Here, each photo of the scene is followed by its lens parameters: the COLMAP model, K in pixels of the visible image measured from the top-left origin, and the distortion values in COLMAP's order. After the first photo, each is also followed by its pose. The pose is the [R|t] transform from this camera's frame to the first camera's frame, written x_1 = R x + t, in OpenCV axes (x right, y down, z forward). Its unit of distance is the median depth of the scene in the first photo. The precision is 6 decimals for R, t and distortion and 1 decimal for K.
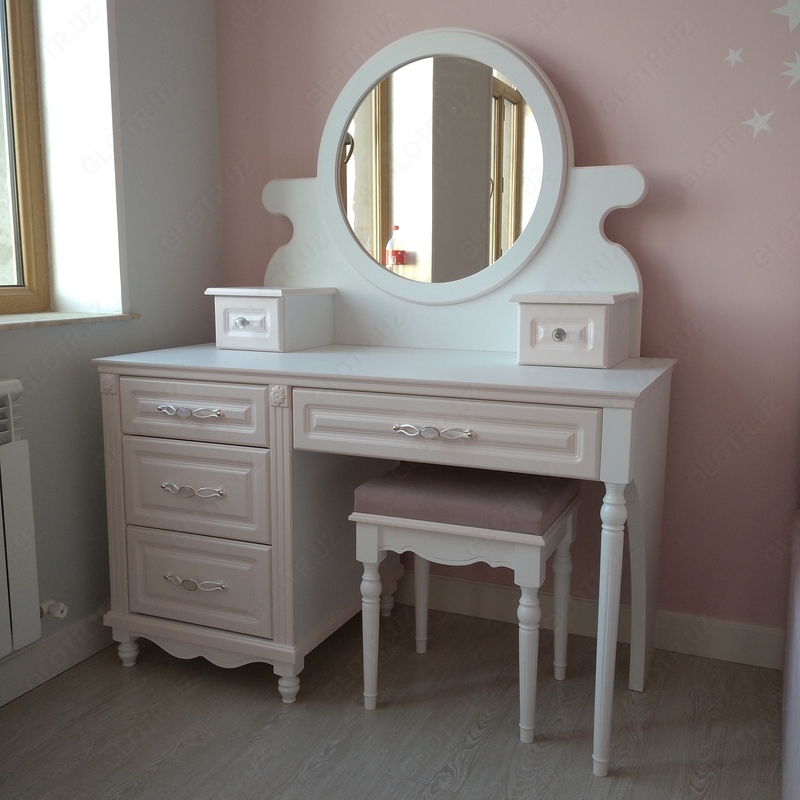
lens RADIAL K [[1006.3, 0, 426.9], [0, 1006.3, 404.0], [0, 0, 1]] dist [0.136647, -0.328008]
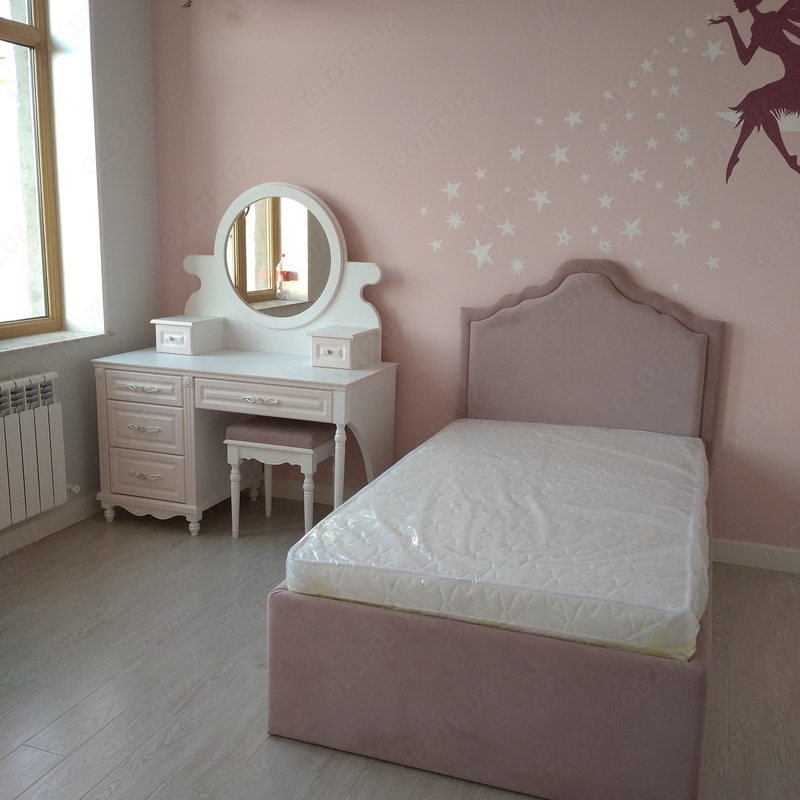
lens RADIAL K [[1006.3, 0, 426.9], [0, 1006.3, 404.0], [0, 0, 1]] dist [0.136647, -0.328008]
pose [[0.998518, 0.007536, 0.053899, 0.208291], [-0.009728, 0.999131, 0.040520, -0.046821], [-0.053547, -0.040985, 0.997724, -0.986022]]
